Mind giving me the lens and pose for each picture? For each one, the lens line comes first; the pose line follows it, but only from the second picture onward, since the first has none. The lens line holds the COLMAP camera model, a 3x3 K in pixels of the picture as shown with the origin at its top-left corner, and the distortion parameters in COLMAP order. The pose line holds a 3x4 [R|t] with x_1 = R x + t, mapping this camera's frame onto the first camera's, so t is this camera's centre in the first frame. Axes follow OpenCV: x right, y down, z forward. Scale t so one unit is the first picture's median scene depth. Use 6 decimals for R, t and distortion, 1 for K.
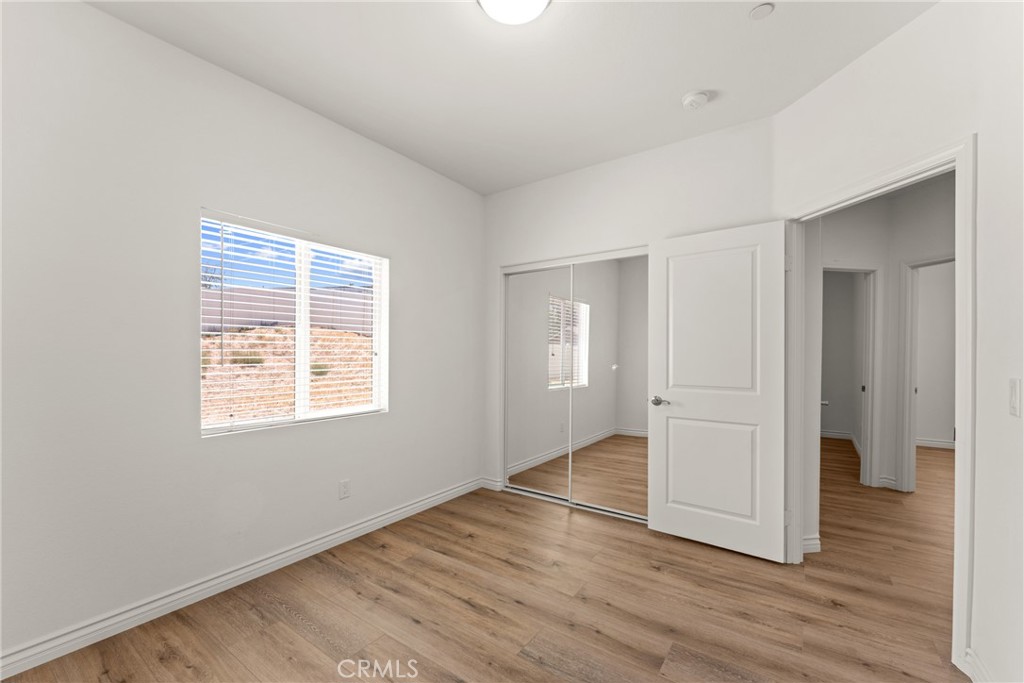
lens RADIAL K [[418.2, 0, 512.1], [0, 418.2, 350.2], [0, 0, 1]] dist [-0.000352, -0.000108]
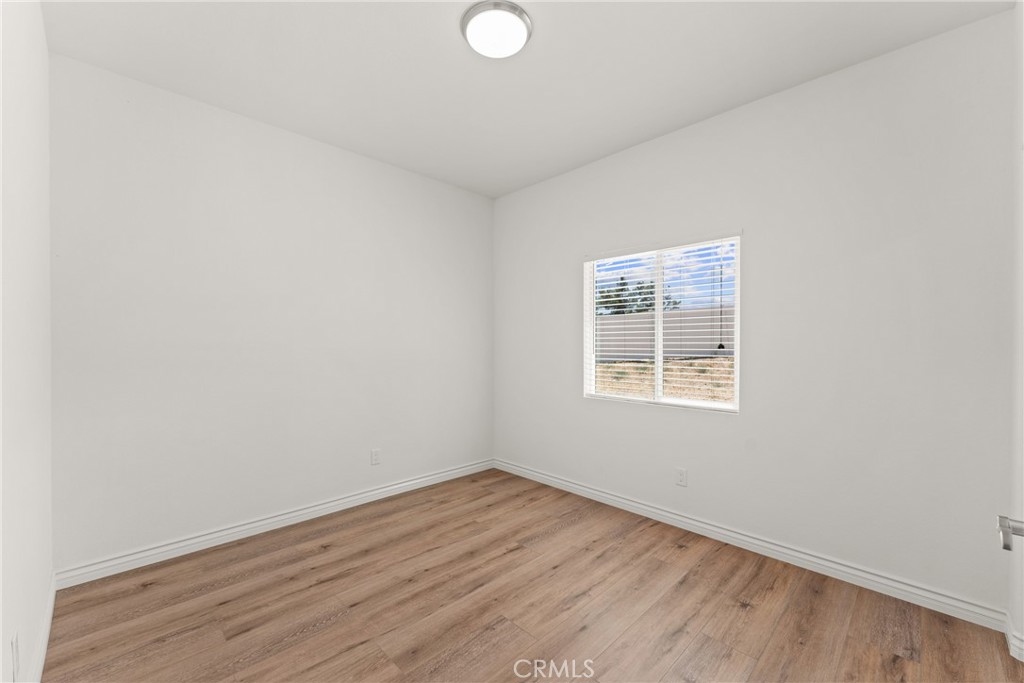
lens RADIAL K [[418.2, 0, 512.9], [0, 418.2, 343.1], [0, 0, 1]] dist [-0.000352, -0.000108]
pose [[-0.164102, -0.002361, -0.986441, 0.757964], [-0.003722, 0.999991, -0.001774, 0.003410], [0.986436, 0.003380, -0.164109, 0.827820]]
